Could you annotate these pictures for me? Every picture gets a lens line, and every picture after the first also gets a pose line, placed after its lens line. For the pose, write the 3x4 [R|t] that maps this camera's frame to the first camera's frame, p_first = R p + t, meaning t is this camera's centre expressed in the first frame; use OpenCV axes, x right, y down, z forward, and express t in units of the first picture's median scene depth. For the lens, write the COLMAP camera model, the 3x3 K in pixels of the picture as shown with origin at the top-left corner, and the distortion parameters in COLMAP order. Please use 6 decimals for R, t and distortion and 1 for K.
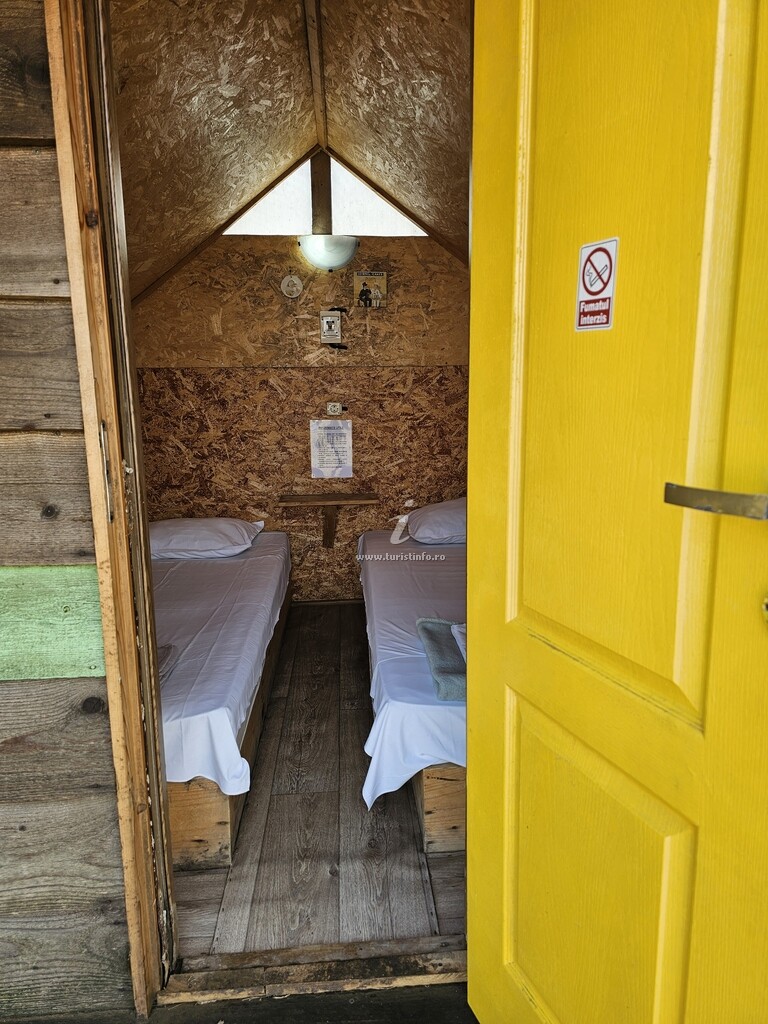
lens RADIAL K [[685.5, 0, 384.0], [0, 685.5, 512.0], [0, 0, 1]] dist [0.065650, -0.004389]
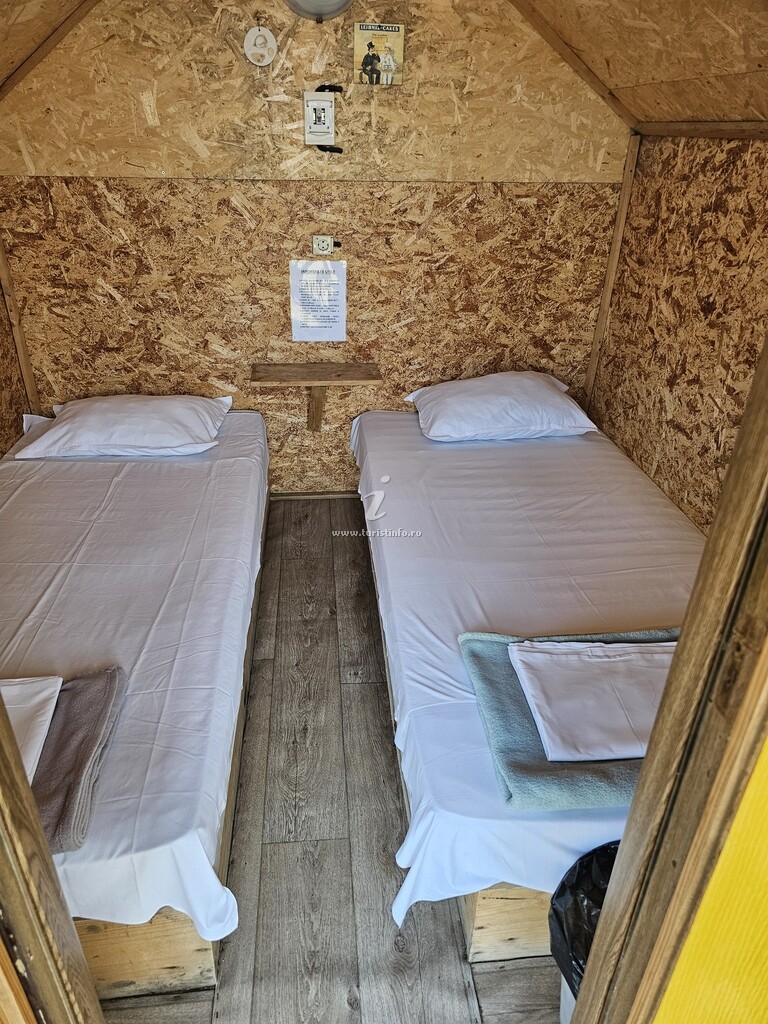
lens RADIAL K [[694.4, 0, 366.5], [0, 694.4, 527.9], [0, 0, 1]] dist [0.051924, -0.040907]
pose [[0.999629, 0.014794, 0.022890, -0.039714], [-0.021286, 0.948296, 0.316672, -0.103118], [-0.017022, -0.317042, 0.948259, 0.209308]]
